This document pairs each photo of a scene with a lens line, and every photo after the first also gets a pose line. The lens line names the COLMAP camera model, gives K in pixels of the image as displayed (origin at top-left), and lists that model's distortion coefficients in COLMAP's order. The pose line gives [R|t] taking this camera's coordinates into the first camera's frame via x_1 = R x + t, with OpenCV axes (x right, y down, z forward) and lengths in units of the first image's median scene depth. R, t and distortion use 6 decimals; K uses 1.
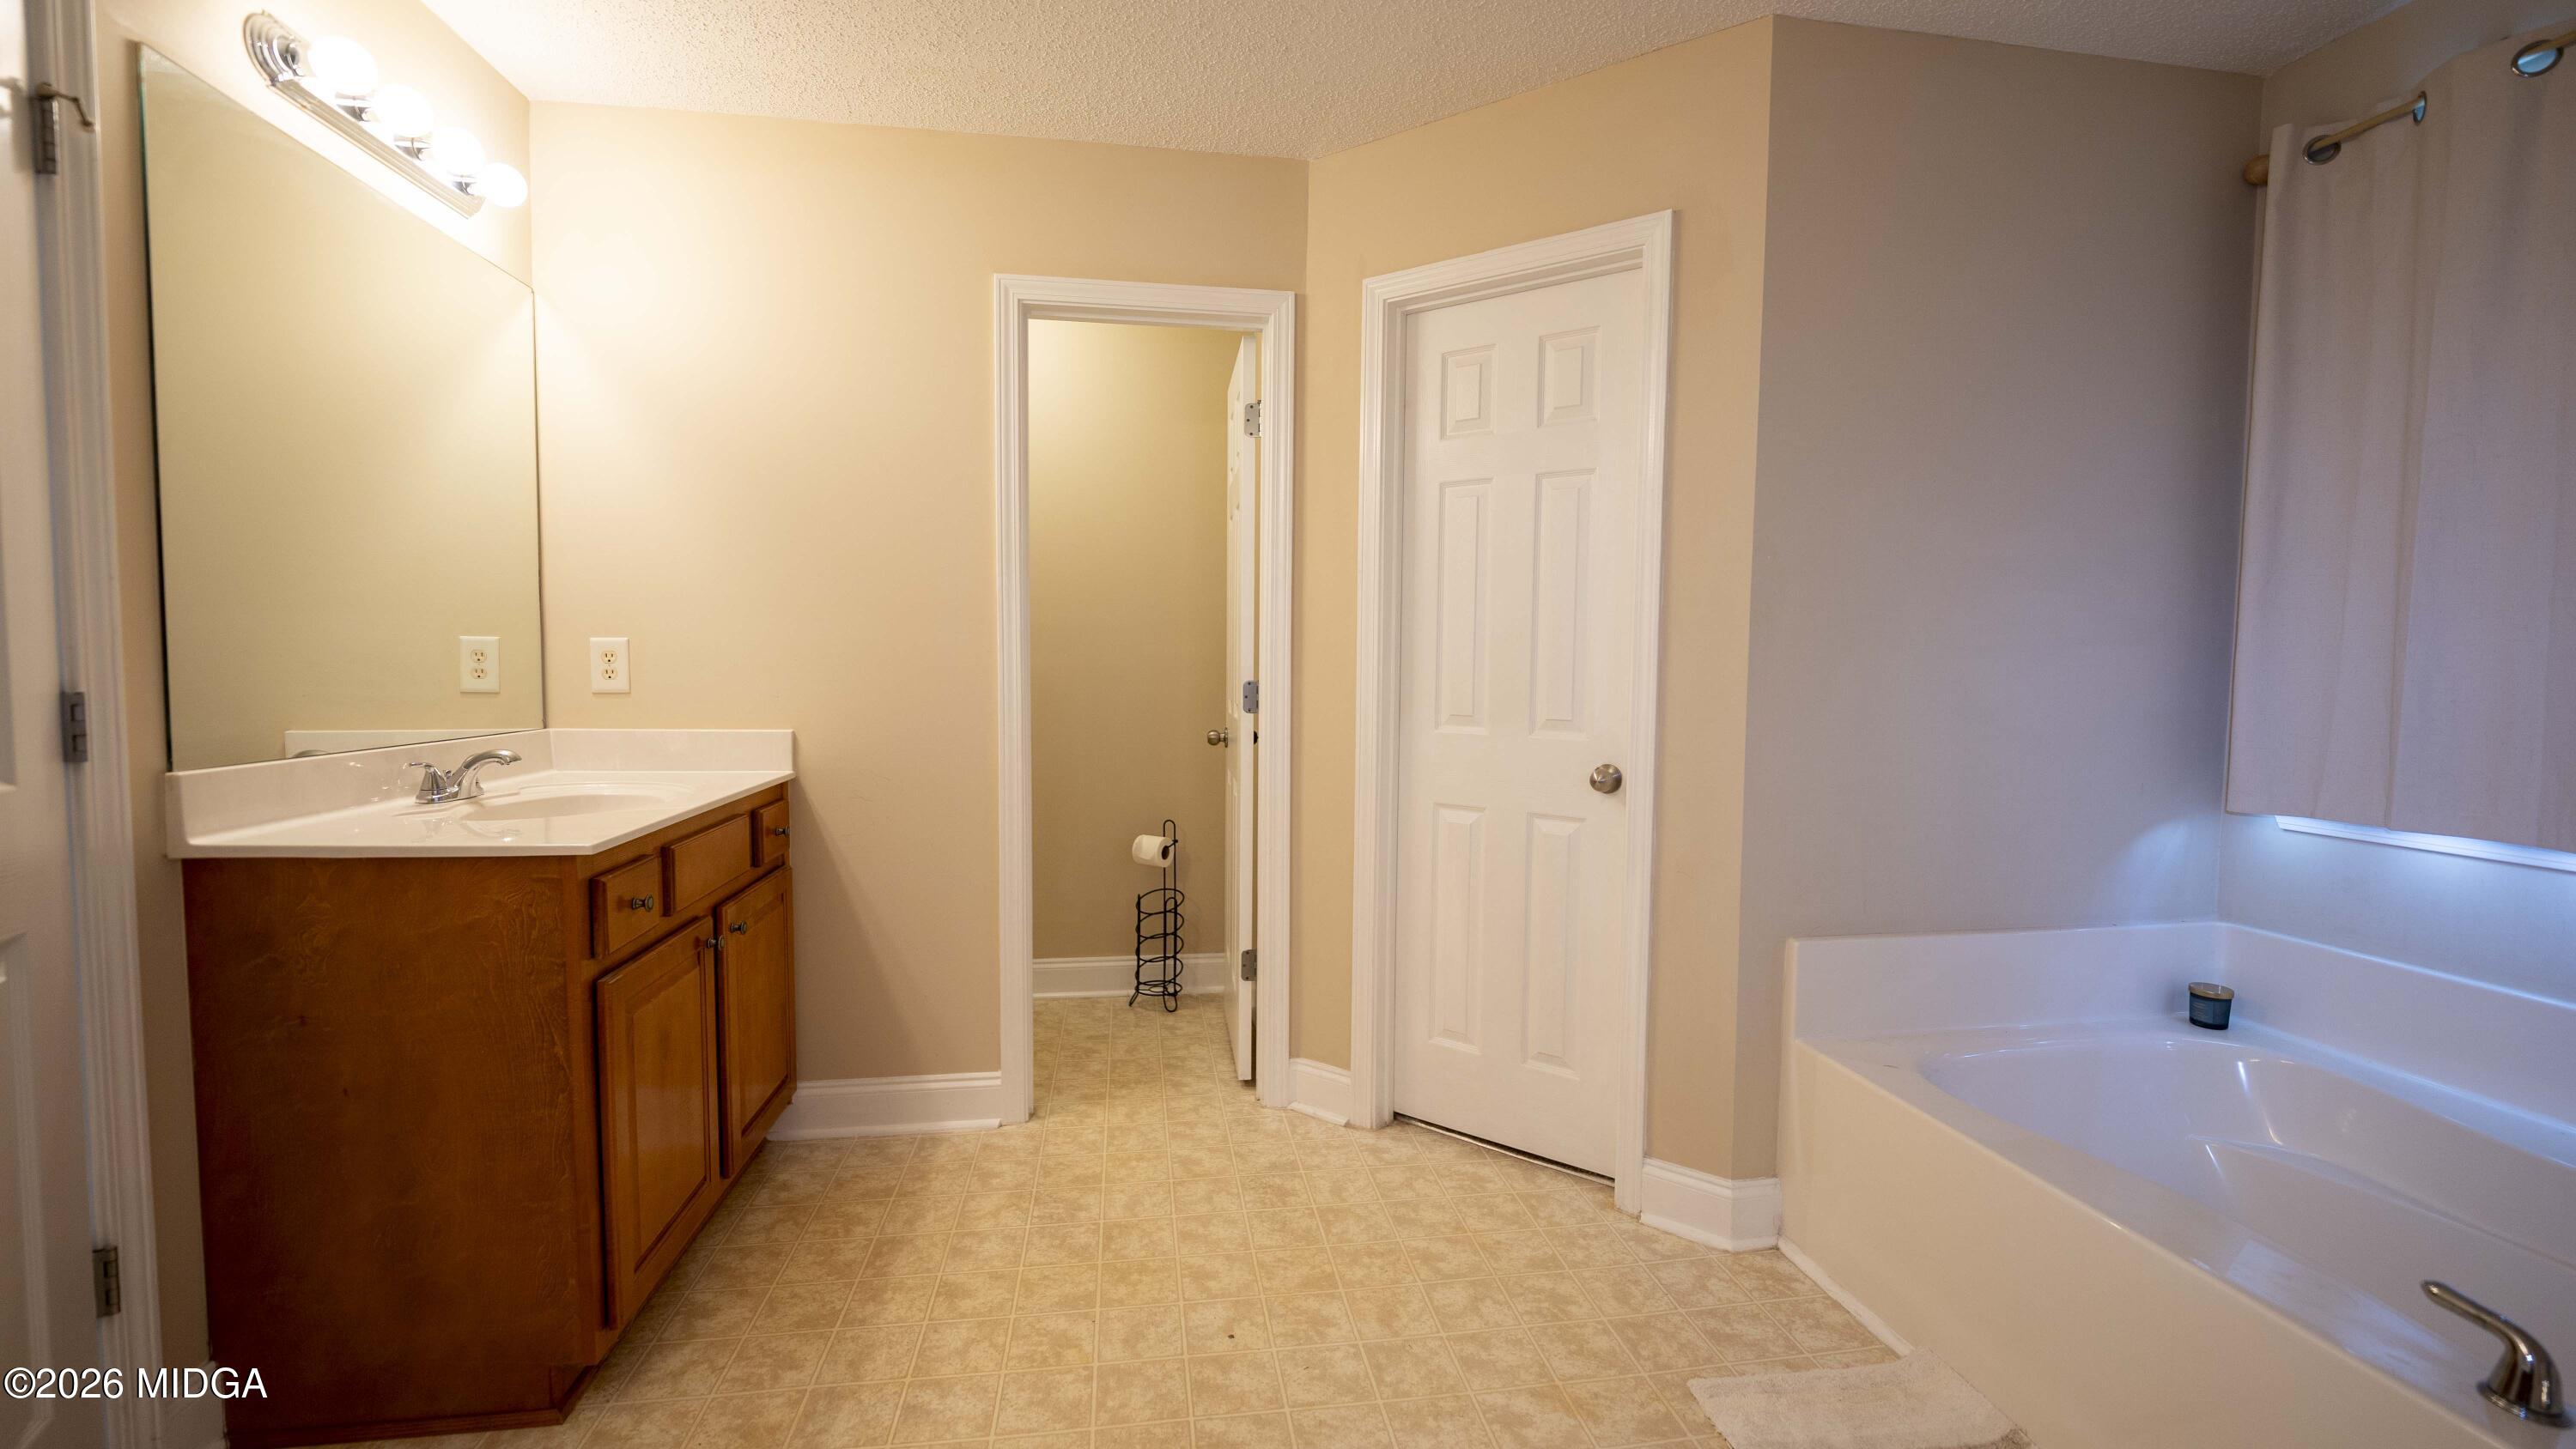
lens RADIAL K [[1045.4, 0, 1291.6], [0, 1045.4, 721.3], [0, 0, 1]] dist [-0.010046, -0.000014]
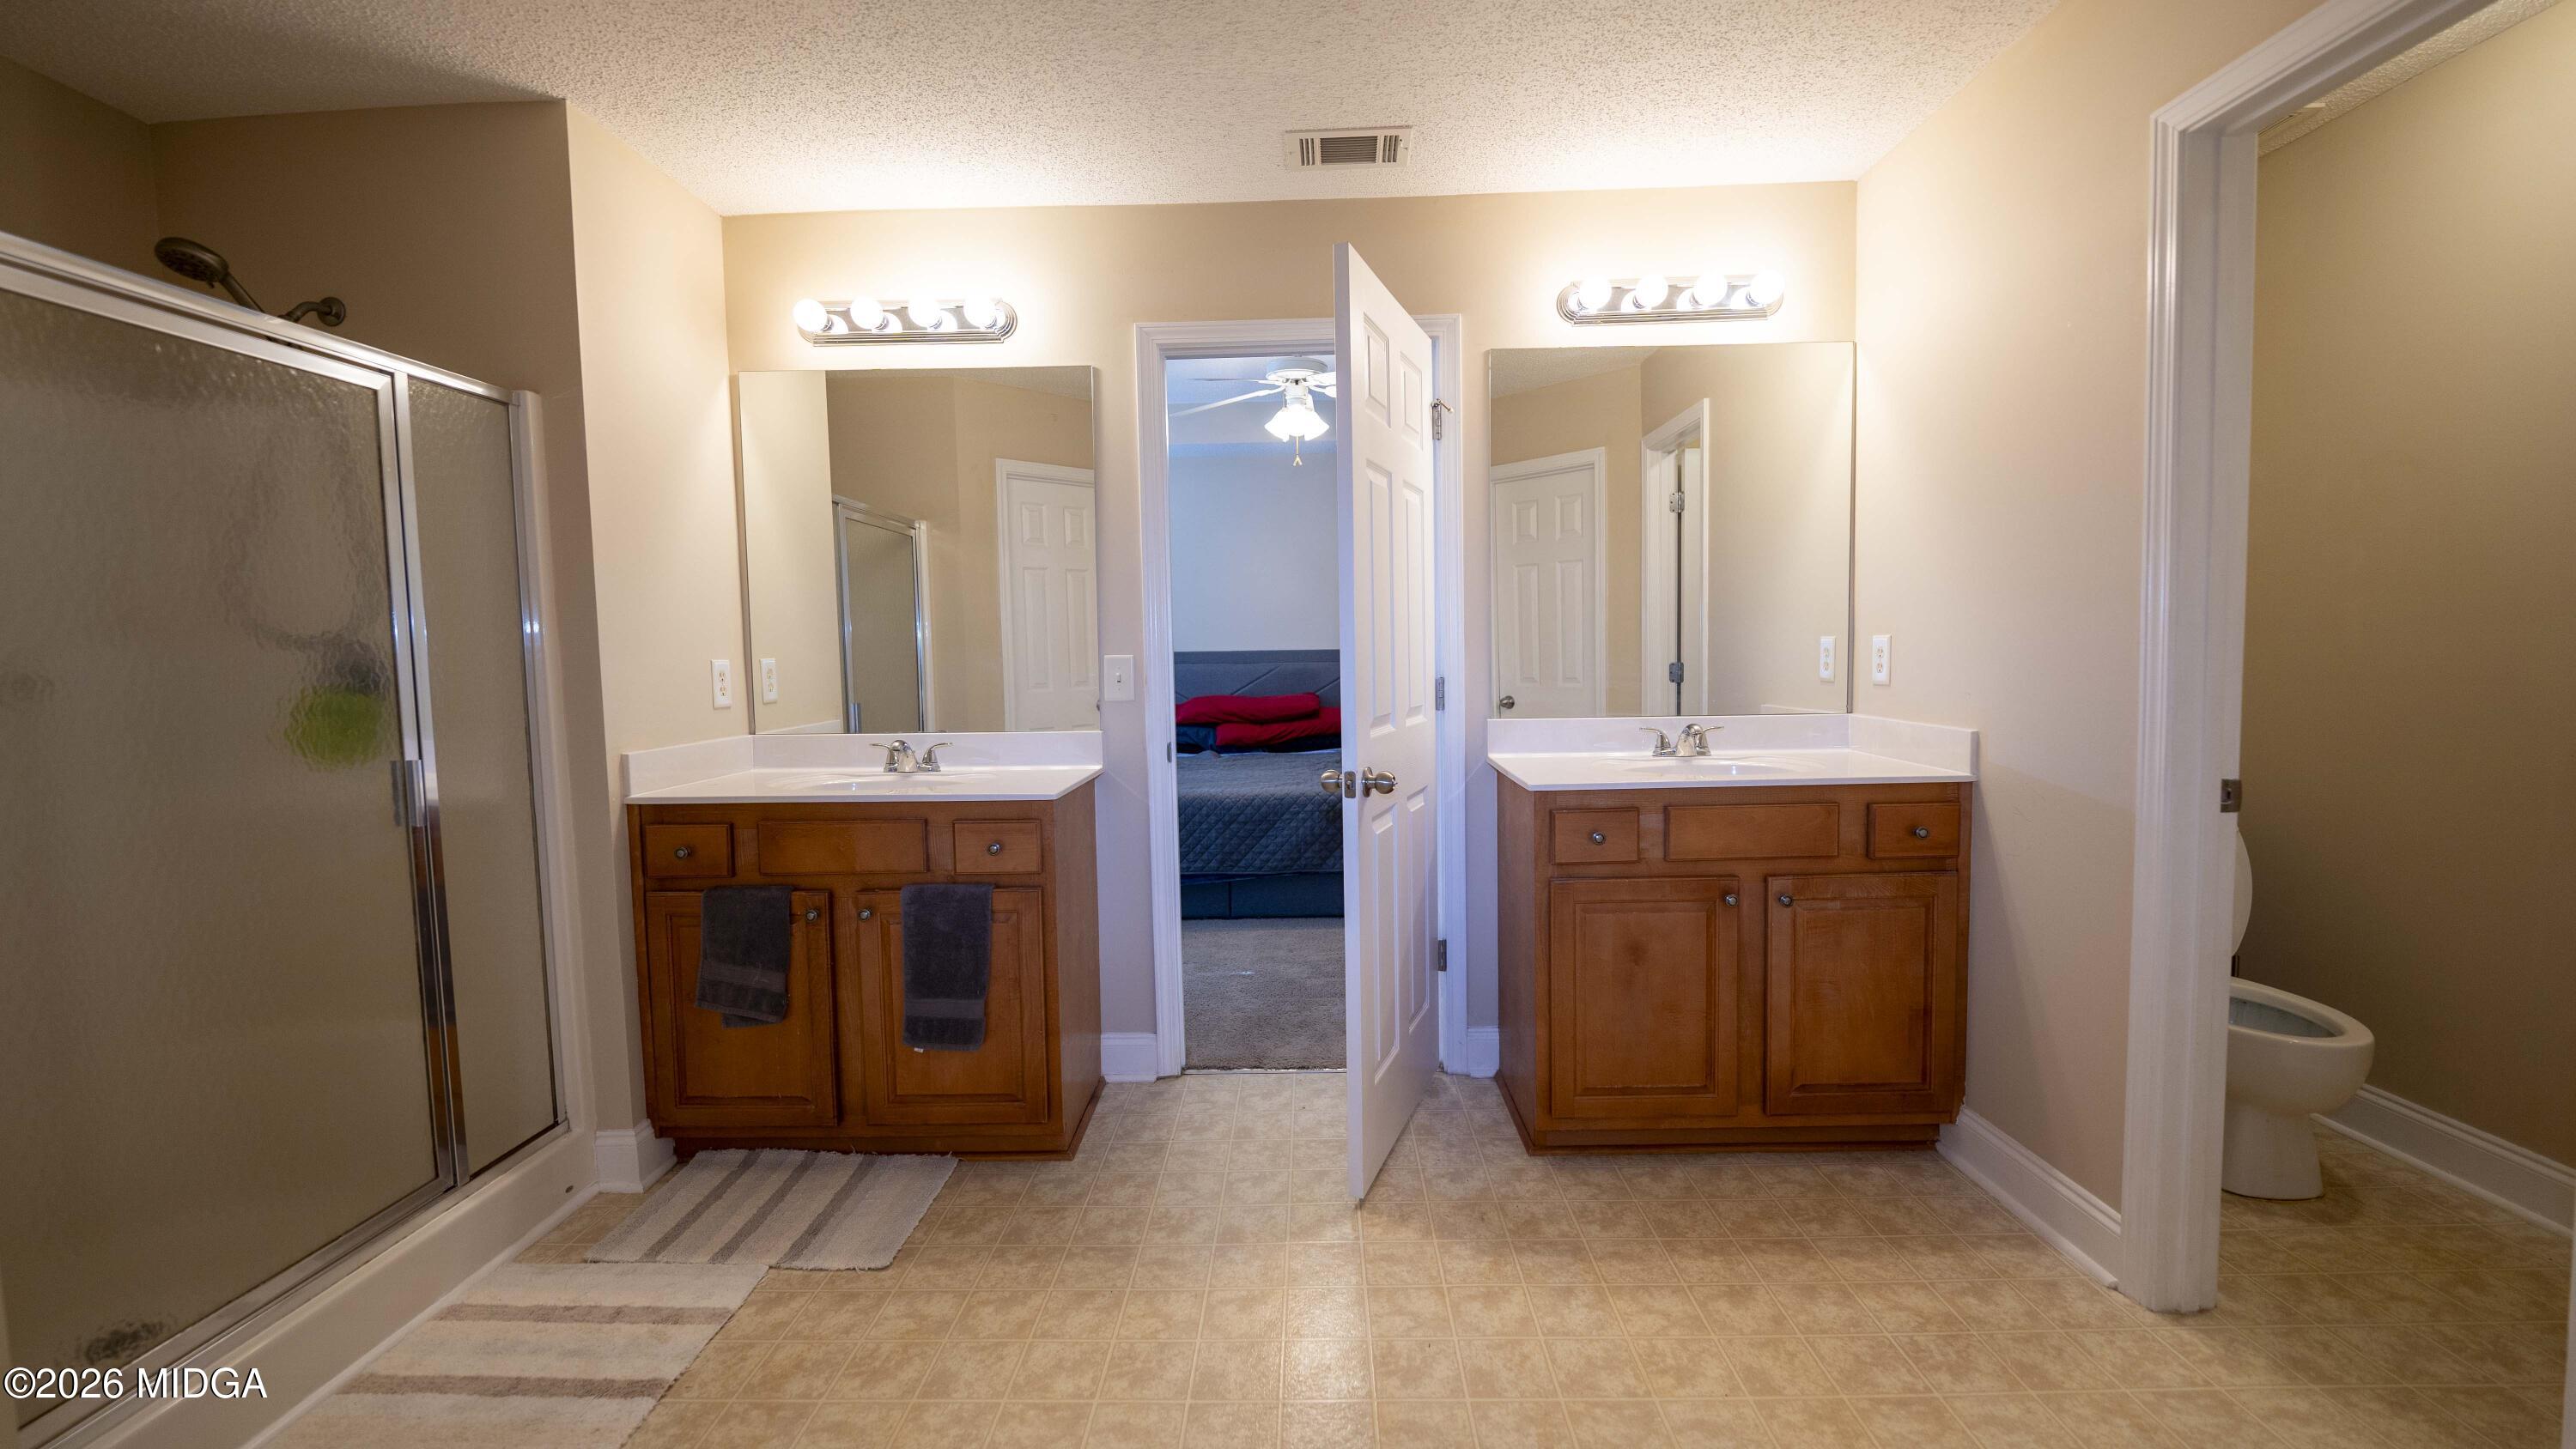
lens RADIAL K [[1033.5, 0, 1279.9], [0, 1033.5, 721.8], [0, 0, 1]] dist [-0.002429, -0.000261]
pose [[-0.187408, 0.055617, -0.980706, 0.579130], [-0.034933, 0.997387, 0.063239, -0.036197], [0.981661, 0.046110, -0.184976, 0.610654]]
